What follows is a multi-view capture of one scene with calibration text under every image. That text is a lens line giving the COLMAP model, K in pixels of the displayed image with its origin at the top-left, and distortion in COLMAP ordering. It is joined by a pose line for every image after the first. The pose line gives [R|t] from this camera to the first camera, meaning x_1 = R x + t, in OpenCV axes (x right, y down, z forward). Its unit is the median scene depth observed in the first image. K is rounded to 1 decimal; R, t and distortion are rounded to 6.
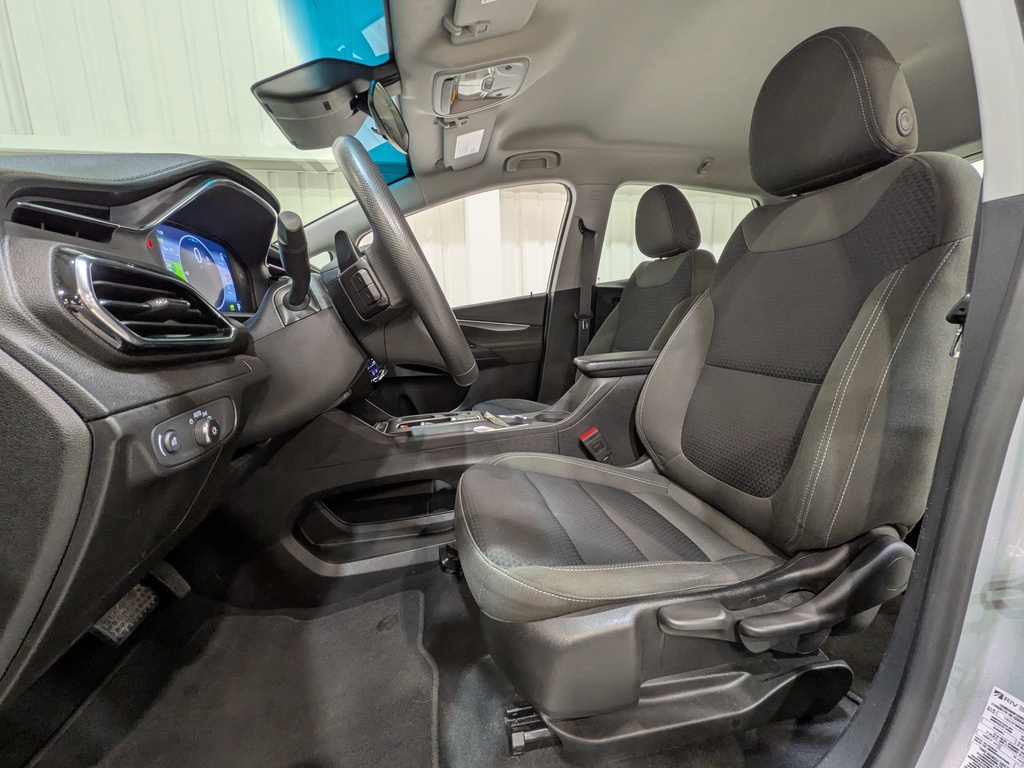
lens RADIAL K [[408.2, 0, 507.2], [0, 408.2, 381.1], [0, 0, 1]] dist [-0.002048, -0.000377]
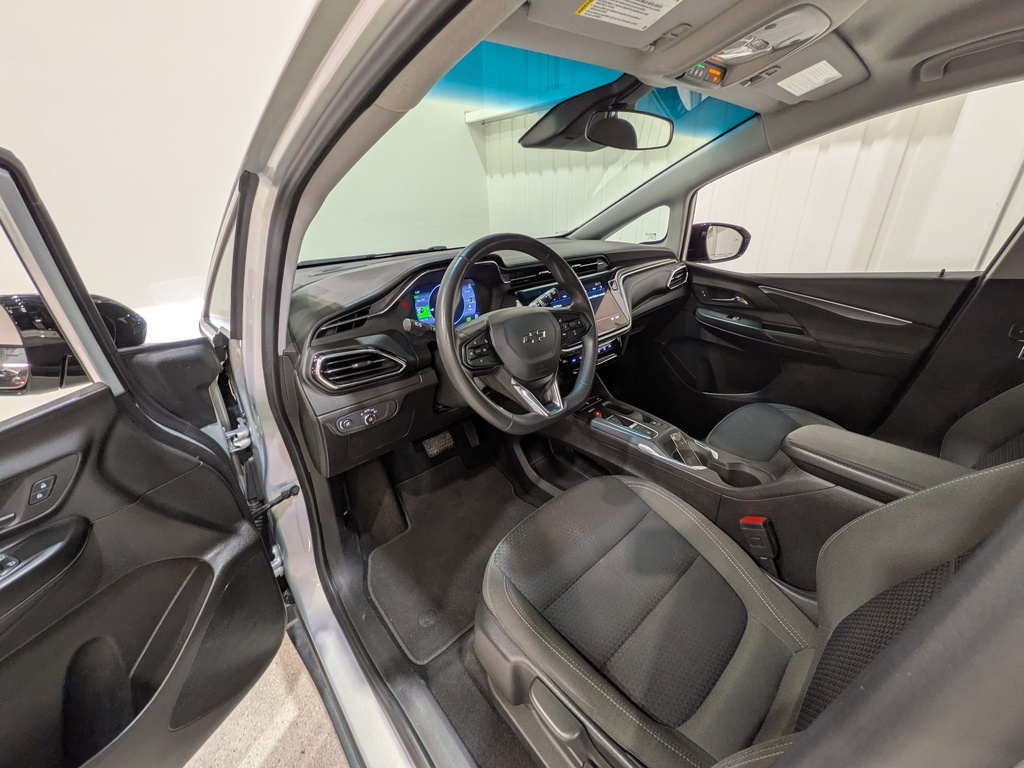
lens RADIAL K [[408.2, 0, 517.9], [0, 408.2, 377.9], [0, 0, 1]] dist [-0.002048, -0.000377]
pose [[0.493772, 0.385507, -0.779470, 0.616641], [-0.125629, 0.918584, 0.374727, -0.469375], [0.860469, -0.087106, 0.502002, 0.257319]]
